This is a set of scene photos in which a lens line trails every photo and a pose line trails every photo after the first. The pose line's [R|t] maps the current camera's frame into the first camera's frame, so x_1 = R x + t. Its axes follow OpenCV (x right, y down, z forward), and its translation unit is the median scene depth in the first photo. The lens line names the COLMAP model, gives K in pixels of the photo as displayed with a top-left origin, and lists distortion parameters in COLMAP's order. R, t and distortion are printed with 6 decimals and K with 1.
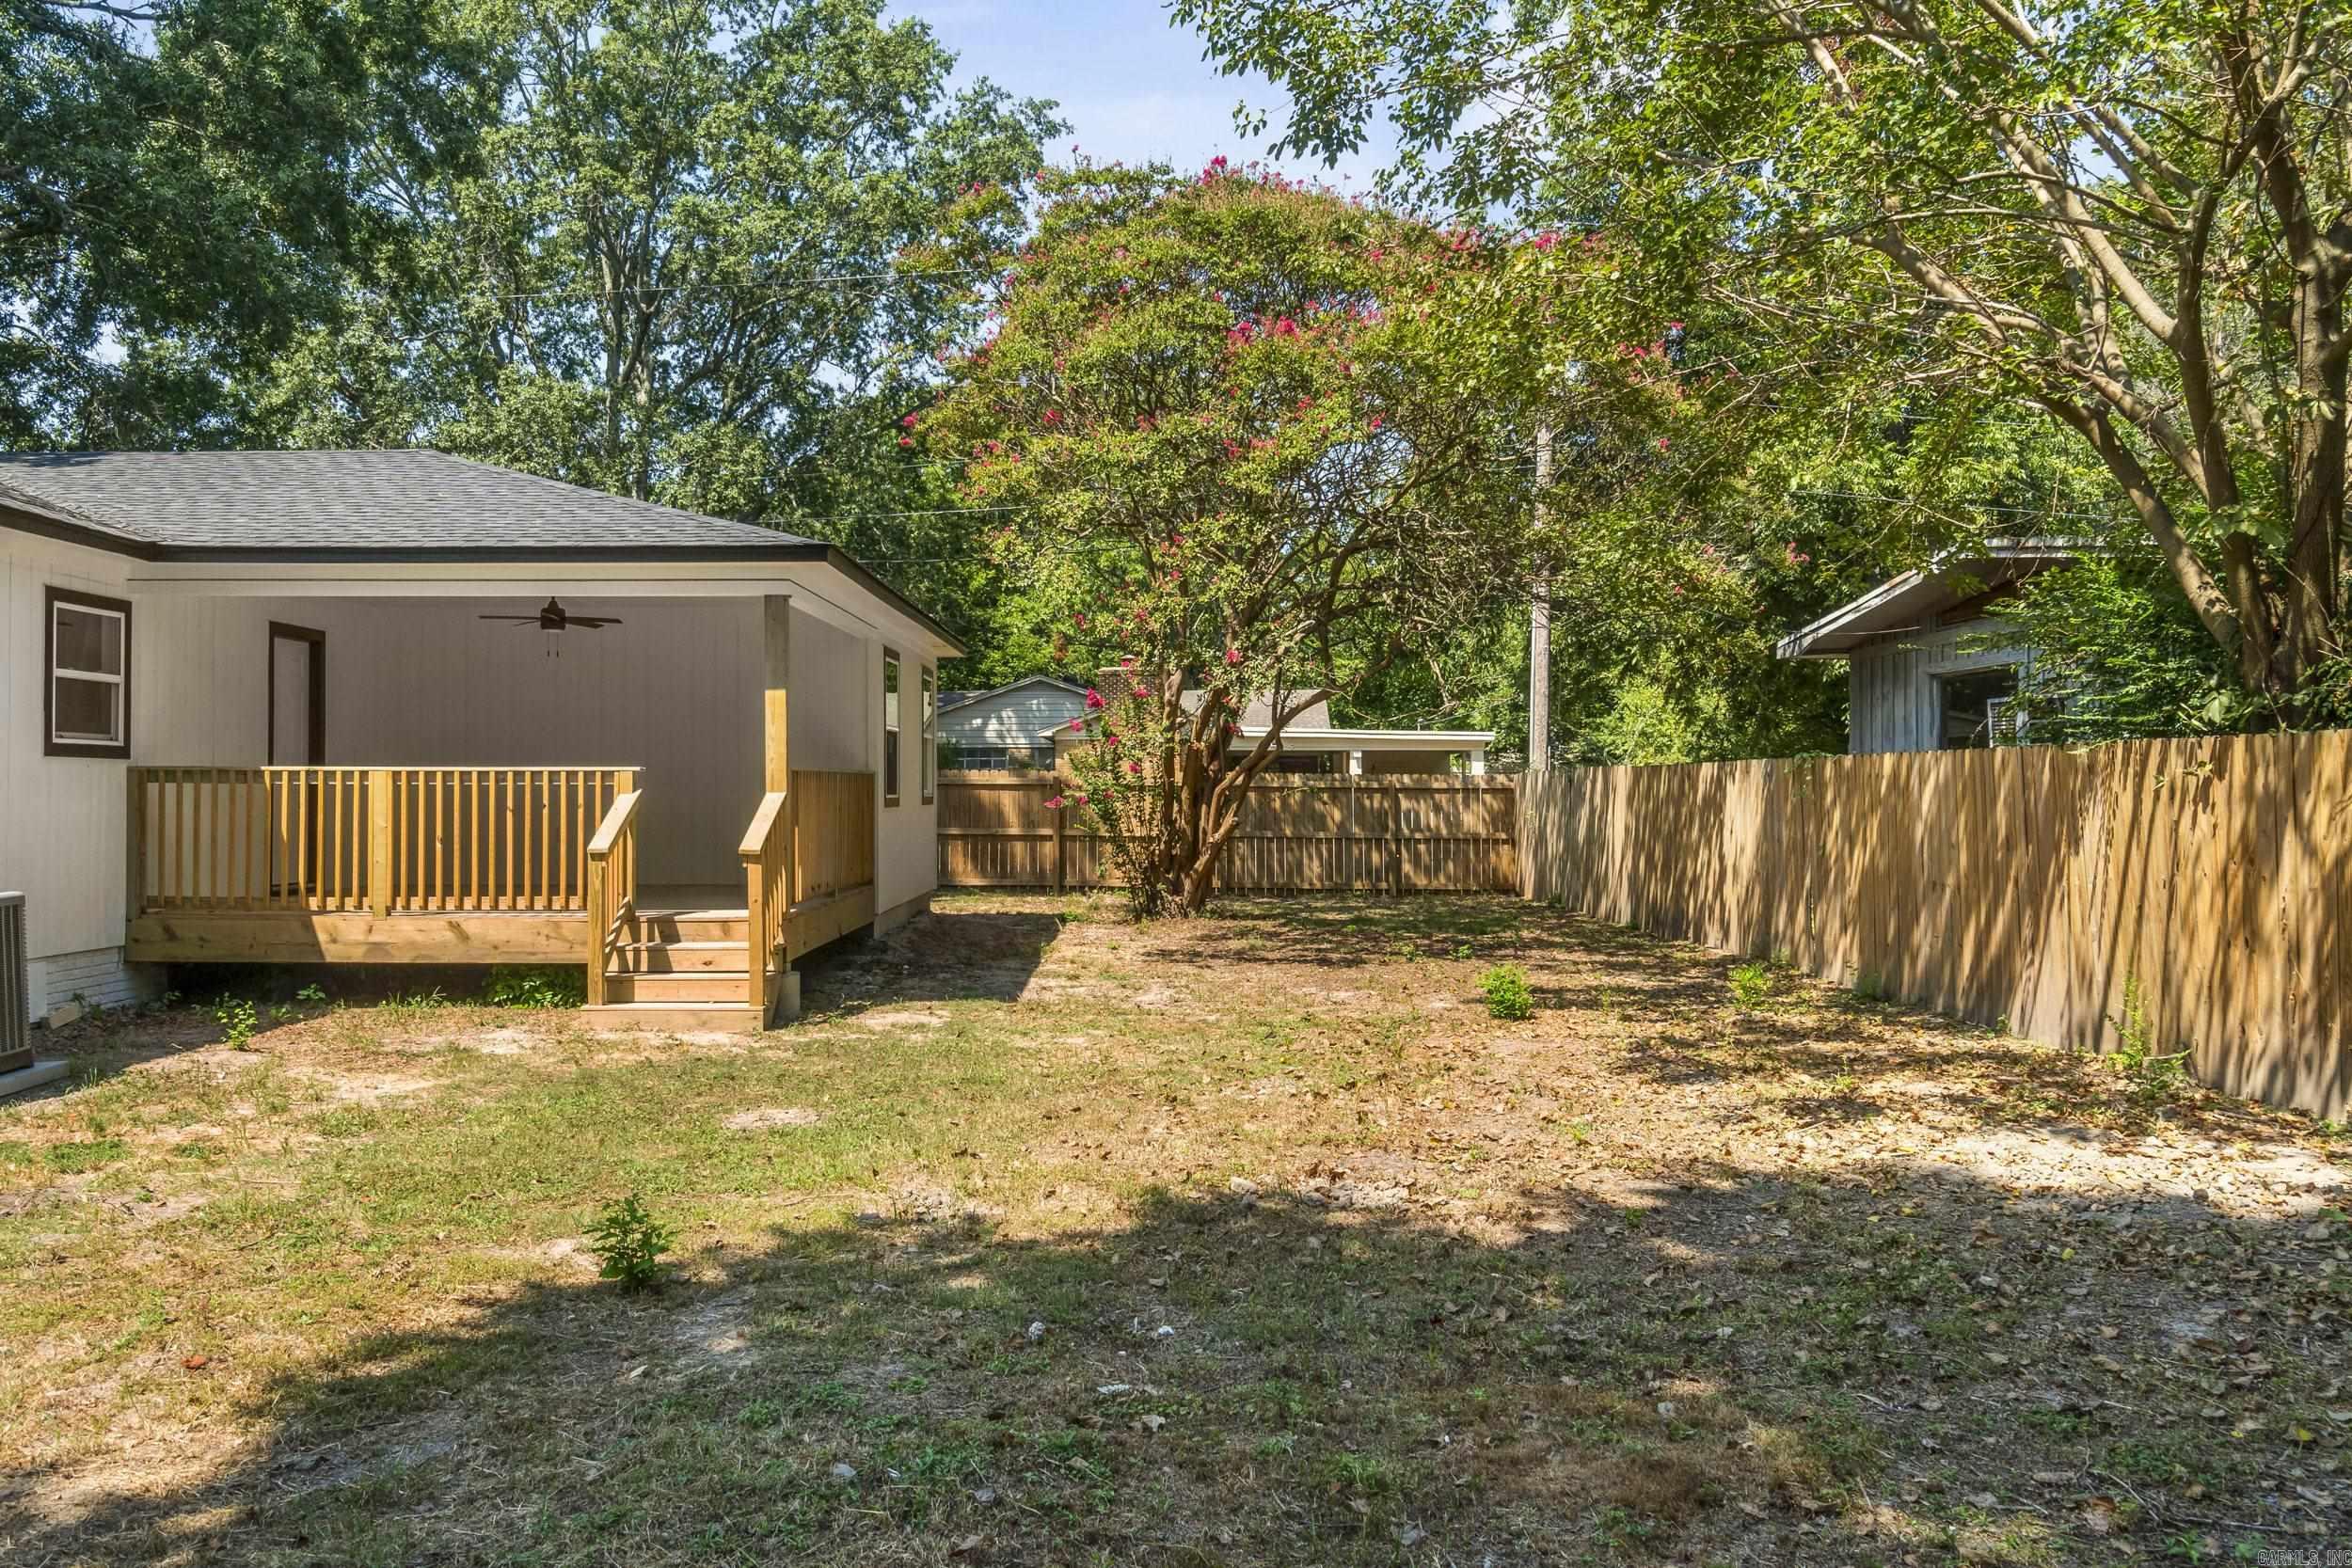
lens RADIAL K [[1801.0, 0, 1176.7], [0, 1801.0, 714.6], [0, 0, 1]] dist [-0.002228, -0.001867]
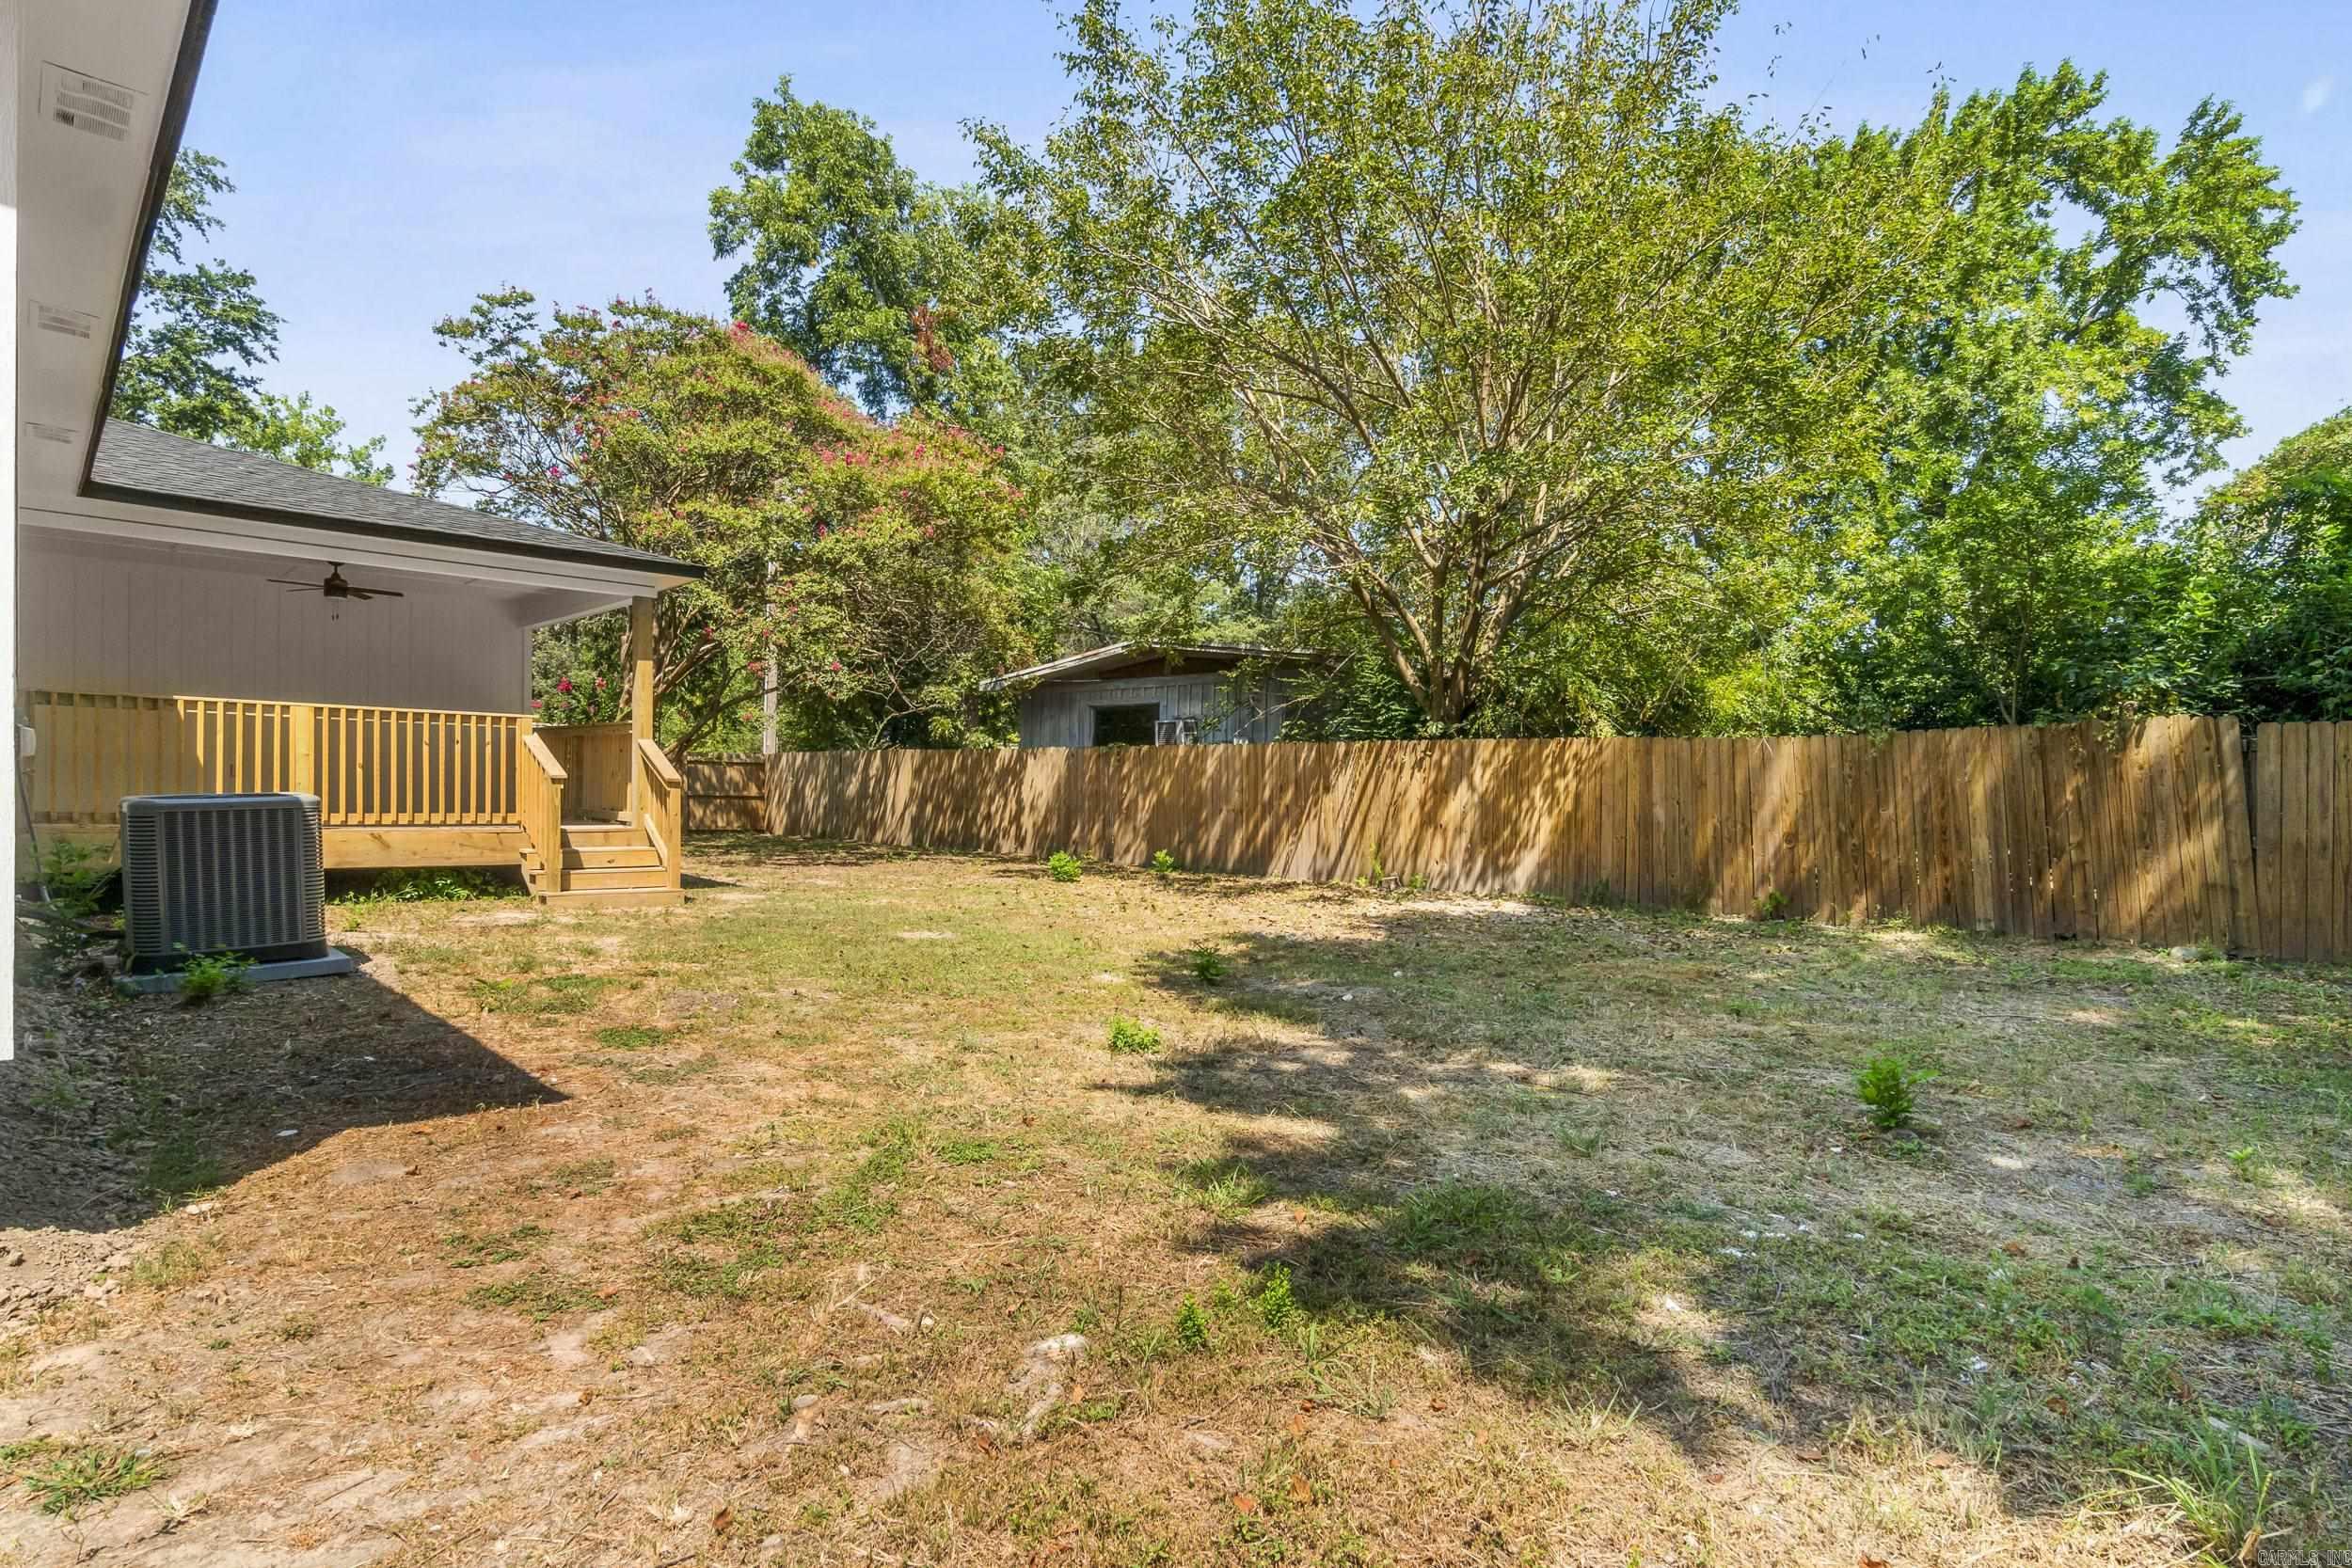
lens RADIAL K [[1203.9, 0, 1154.2], [0, 1203.9, 775.6], [0, 0, 1]] dist [-0.007500, 0.001170]
pose [[0.740073, 0.023760, 0.672107, -0.555406], [-0.050364, 0.998527, 0.020157, 0.032700], [-0.670638, -0.048768, 0.740180, 0.049847]]
